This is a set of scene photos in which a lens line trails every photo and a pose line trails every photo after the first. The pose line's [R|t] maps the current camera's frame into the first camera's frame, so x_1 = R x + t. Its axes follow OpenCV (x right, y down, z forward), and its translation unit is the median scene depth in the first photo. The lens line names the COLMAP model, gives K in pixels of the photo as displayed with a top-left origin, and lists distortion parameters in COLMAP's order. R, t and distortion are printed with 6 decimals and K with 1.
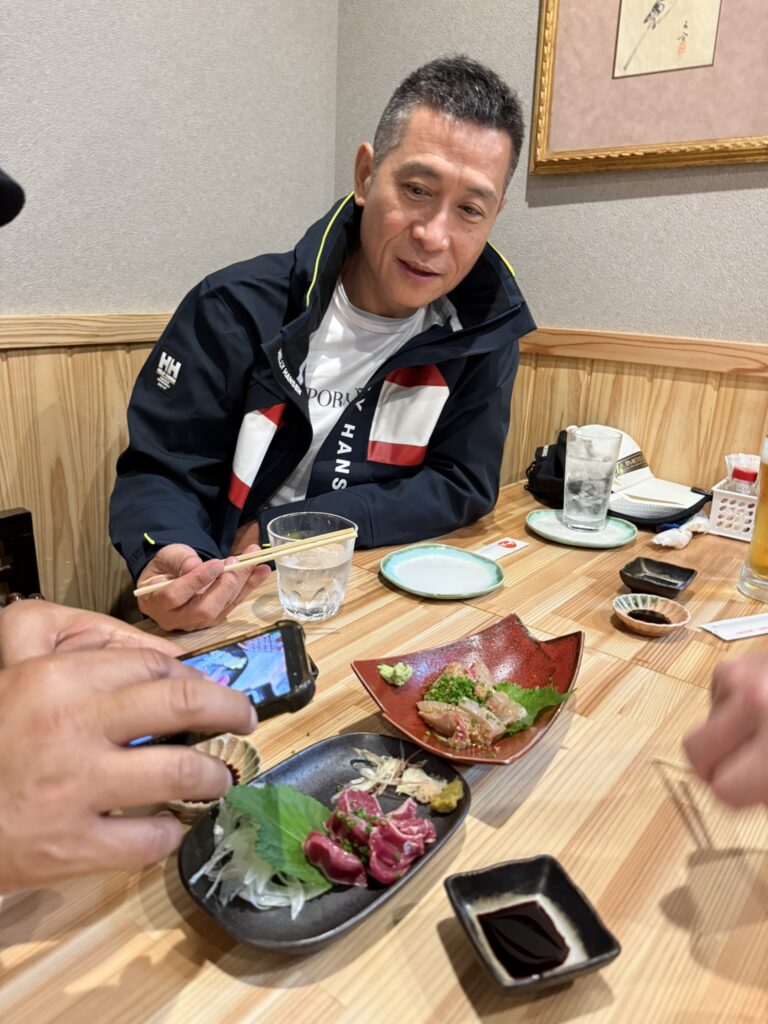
lens RADIAL K [[728.2, 0, 383.3], [0, 728.2, 509.7], [0, 0, 1]] dist [-0.002827, -0.003385]
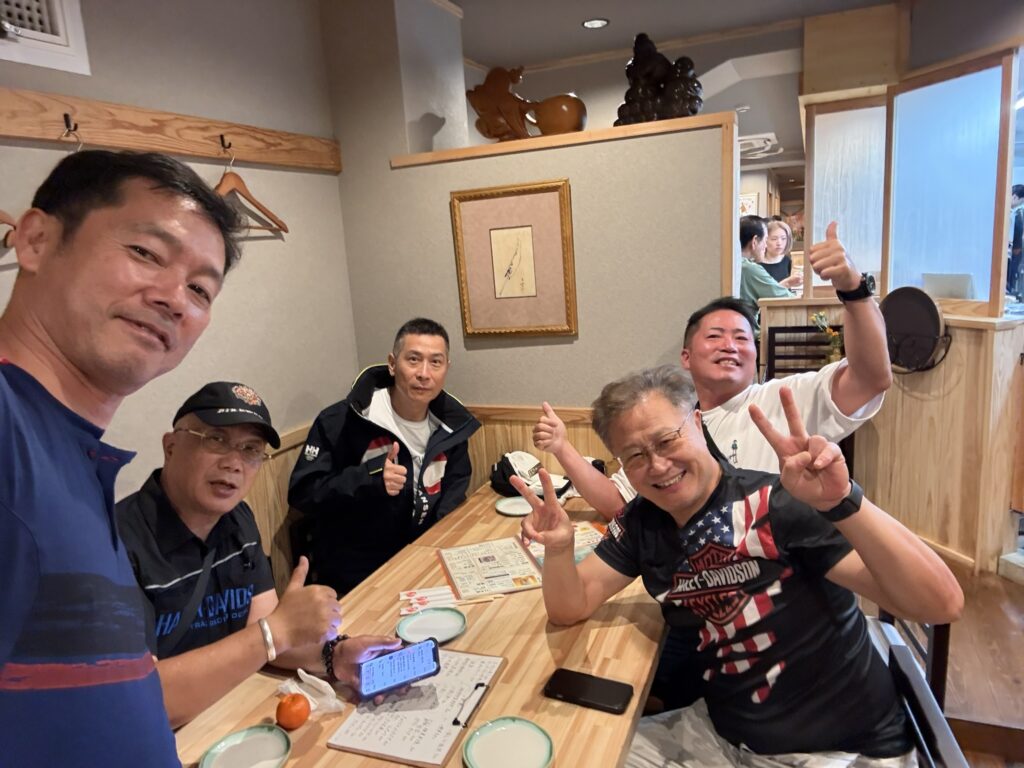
lens RADIAL K [[723.6, 0, 513.0], [0, 723.6, 384.2], [0, 0, 1]] dist [0.002077, 0.000050]
pose [[0.950929, -0.164487, 0.262065, -0.242839], [0.189417, 0.979201, -0.072715, -0.163314], [-0.244653, 0.118786, 0.962307, -1.056432]]
